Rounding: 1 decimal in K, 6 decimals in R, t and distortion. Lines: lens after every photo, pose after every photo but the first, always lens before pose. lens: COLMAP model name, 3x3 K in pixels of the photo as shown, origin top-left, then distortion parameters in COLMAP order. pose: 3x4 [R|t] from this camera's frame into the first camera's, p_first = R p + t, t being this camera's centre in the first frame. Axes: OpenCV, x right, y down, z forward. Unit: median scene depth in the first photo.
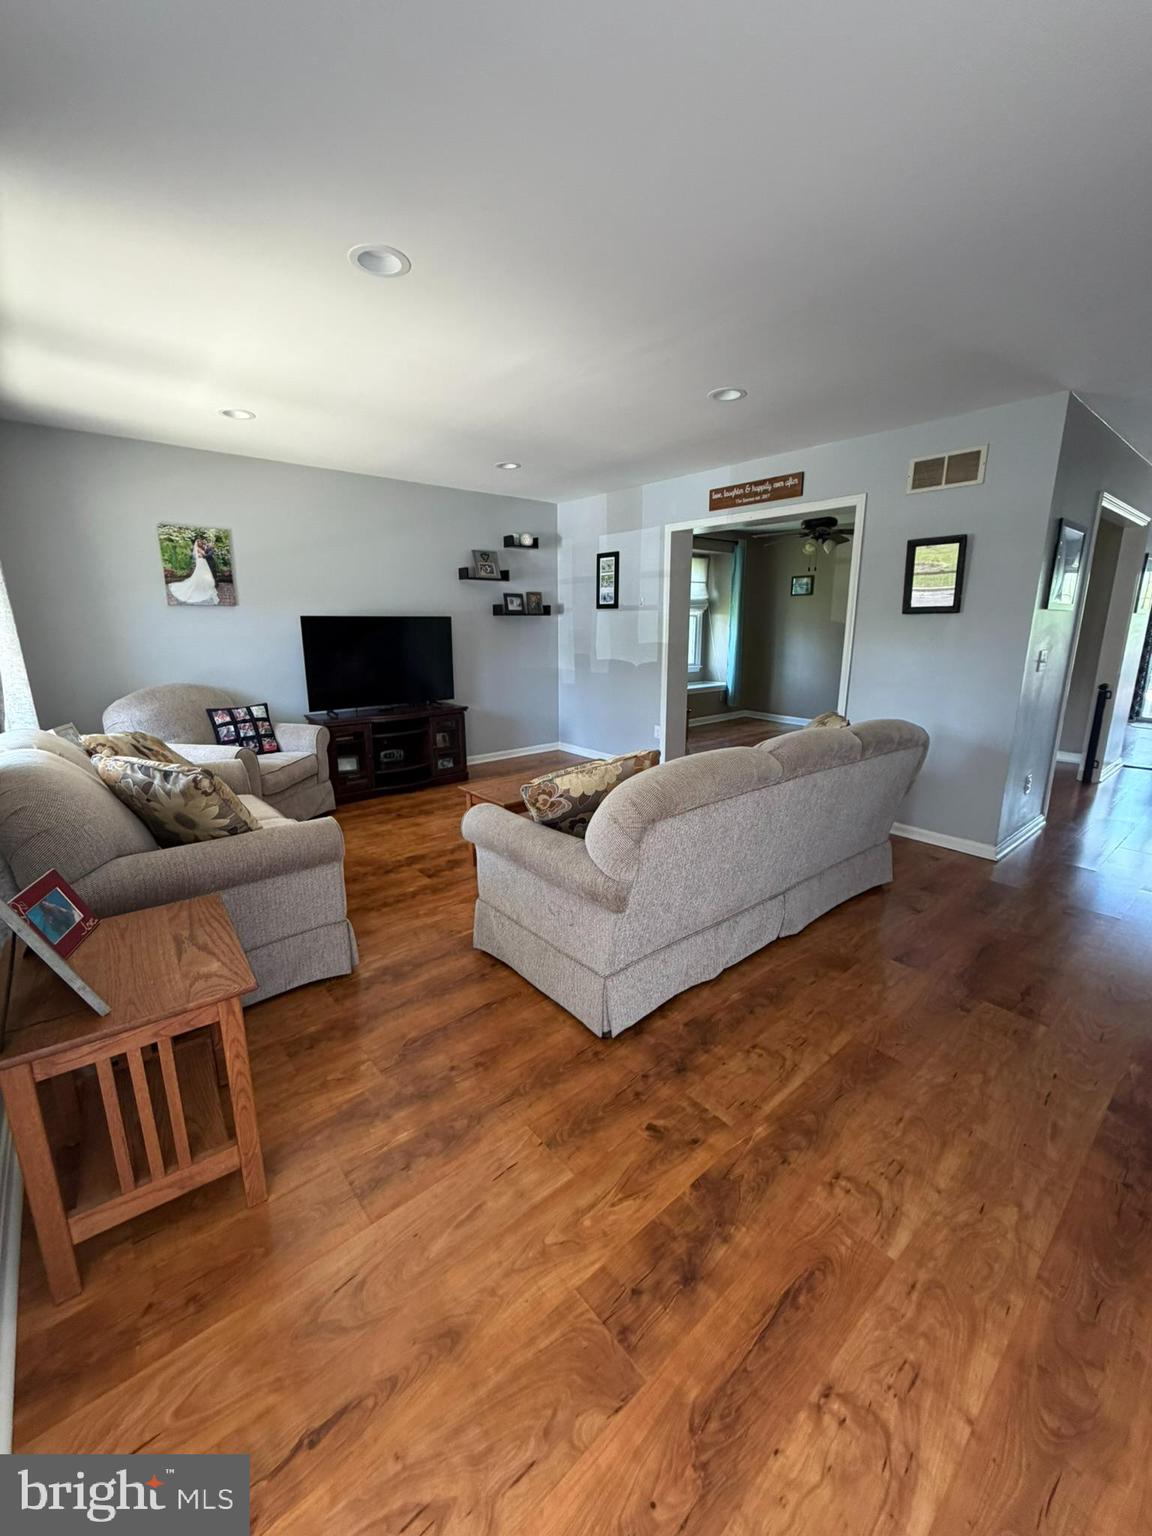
lens RADIAL K [[610.6, 0, 574.0], [0, 610.6, 762.8], [0, 0, 1]] dist [-0.000564, 0.000215]
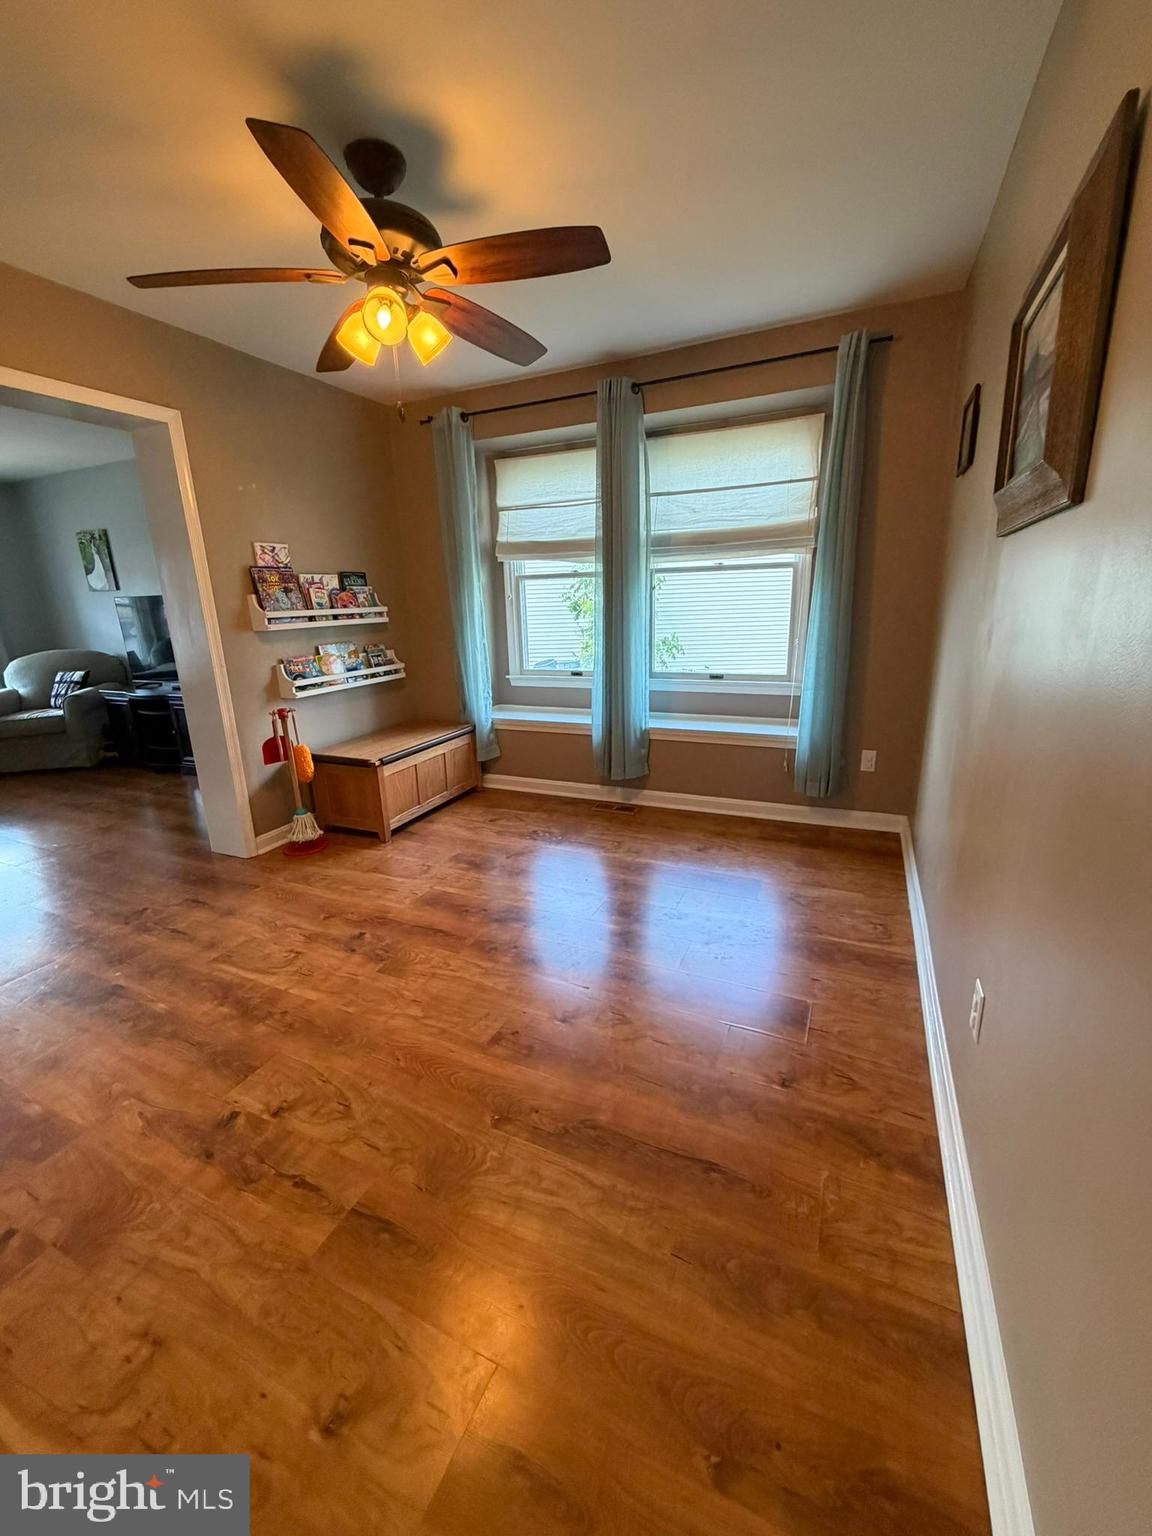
lens RADIAL K [[610.6, 0, 574.3], [0, 610.6, 761.9], [0, 0, 1]] dist [-0.000564, 0.000215]
pose [[0.425714, 0.225318, -0.876356, 1.102207], [-0.174423, 0.970771, 0.164862, -0.309498], [0.887888, 0.082672, 0.452571, 1.405145]]
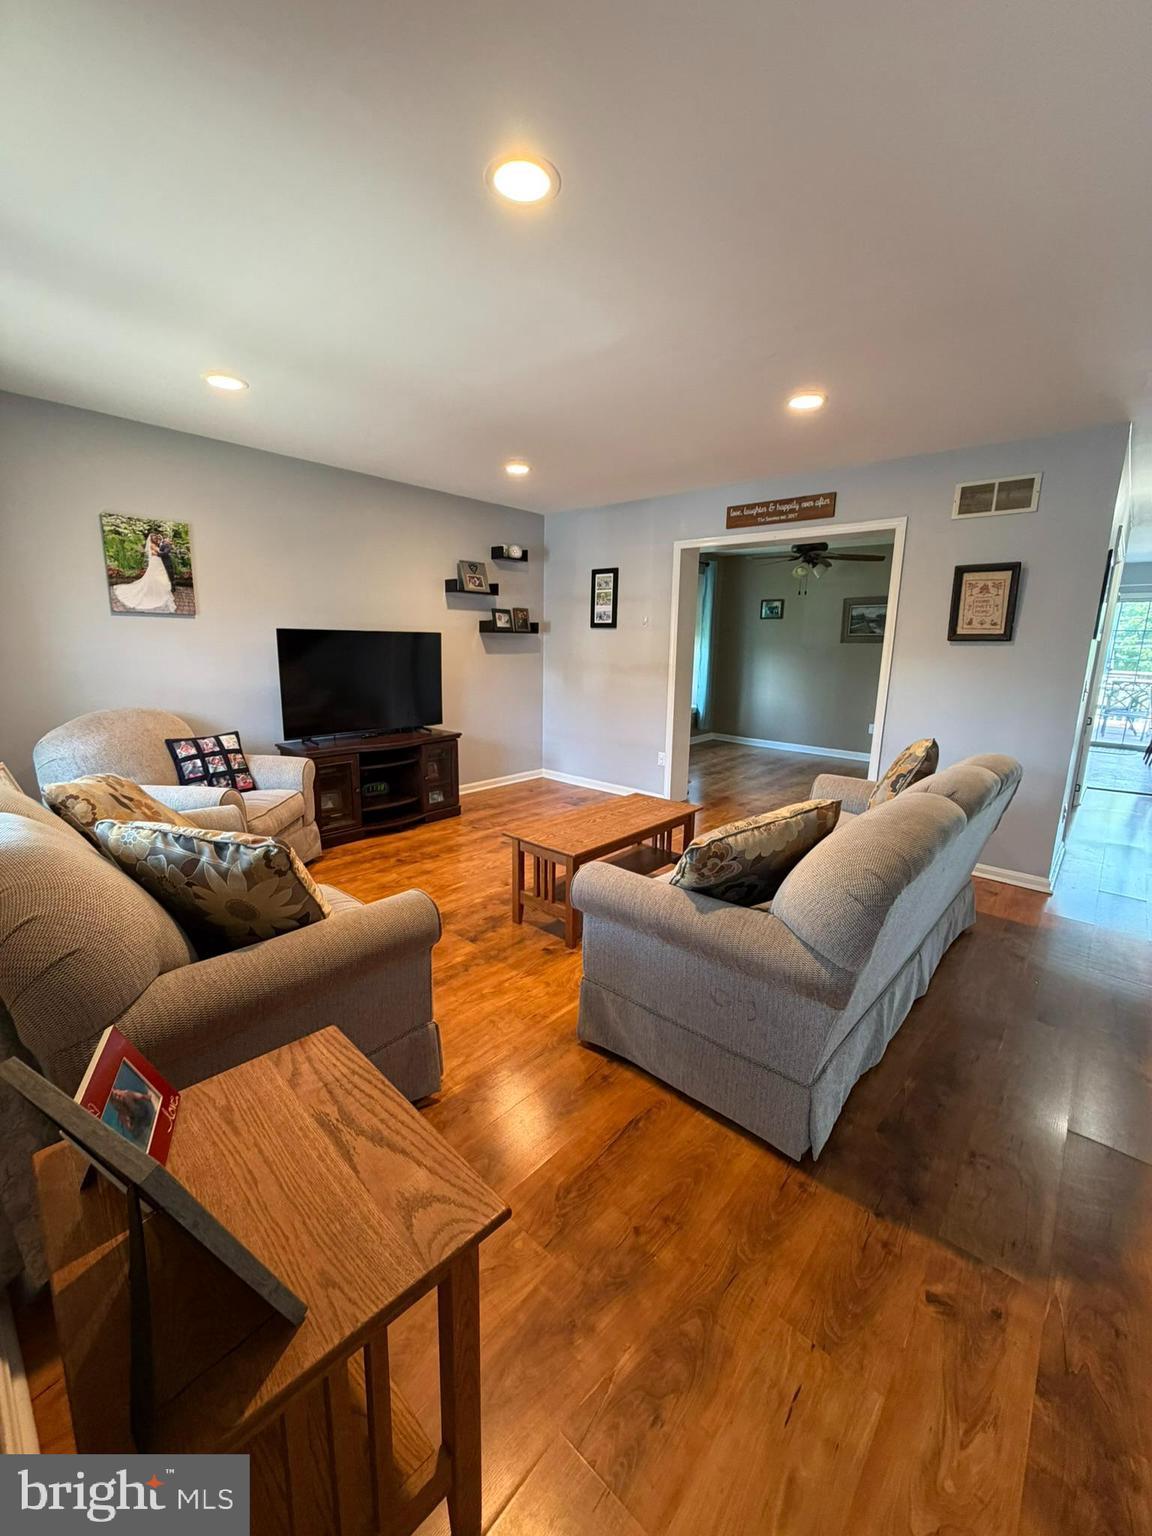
lens RADIAL K [[610.6, 0, 573.1], [0, 610.6, 765.4], [0, 0, 1]] dist [-0.000564, 0.000215]
pose [[0.989979, -0.008624, 0.140953, -0.177195], [0.012150, 0.999634, -0.024173, -0.026942], [-0.140693, 0.025643, 0.989721, 0.116286]]
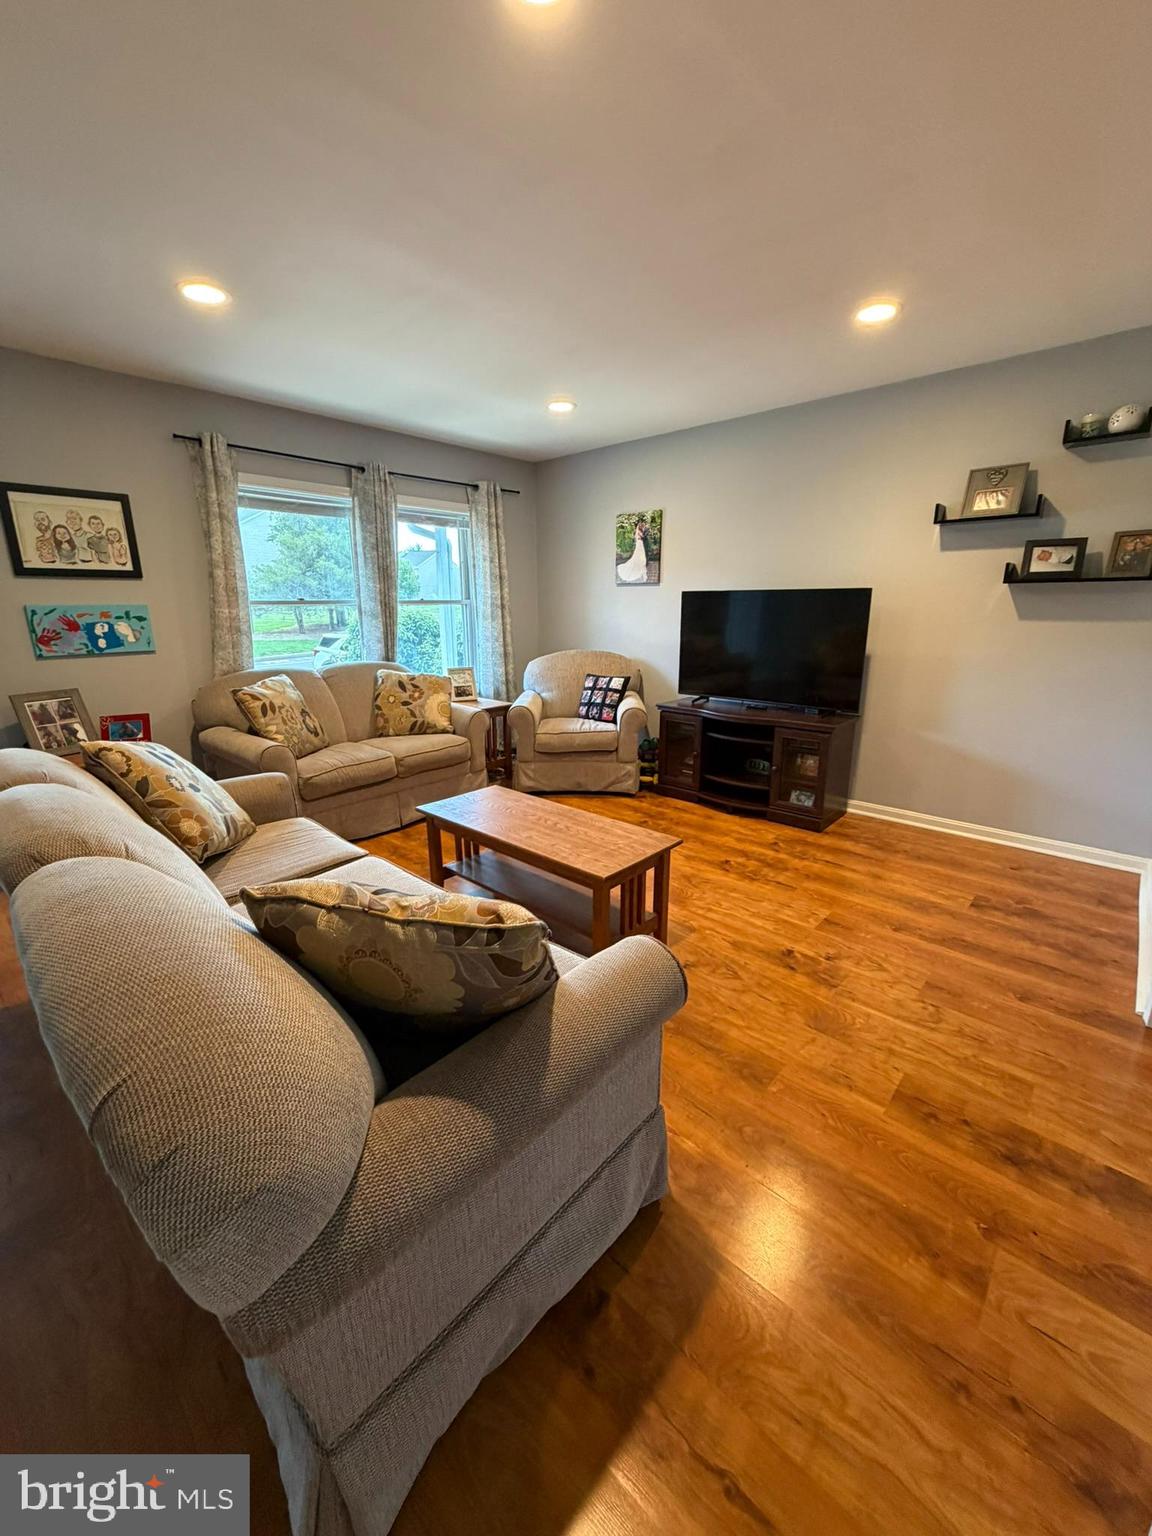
lens RADIAL K [[610.6, 0, 574.2], [0, 610.6, 763.1], [0, 0, 1]] dist [-0.000564, 0.000215]
pose [[0.128941, 0.253425, -0.958723, 0.553096], [-0.220158, 0.949982, 0.221505, -0.177342], [0.966905, 0.182509, 0.178285, 0.792420]]
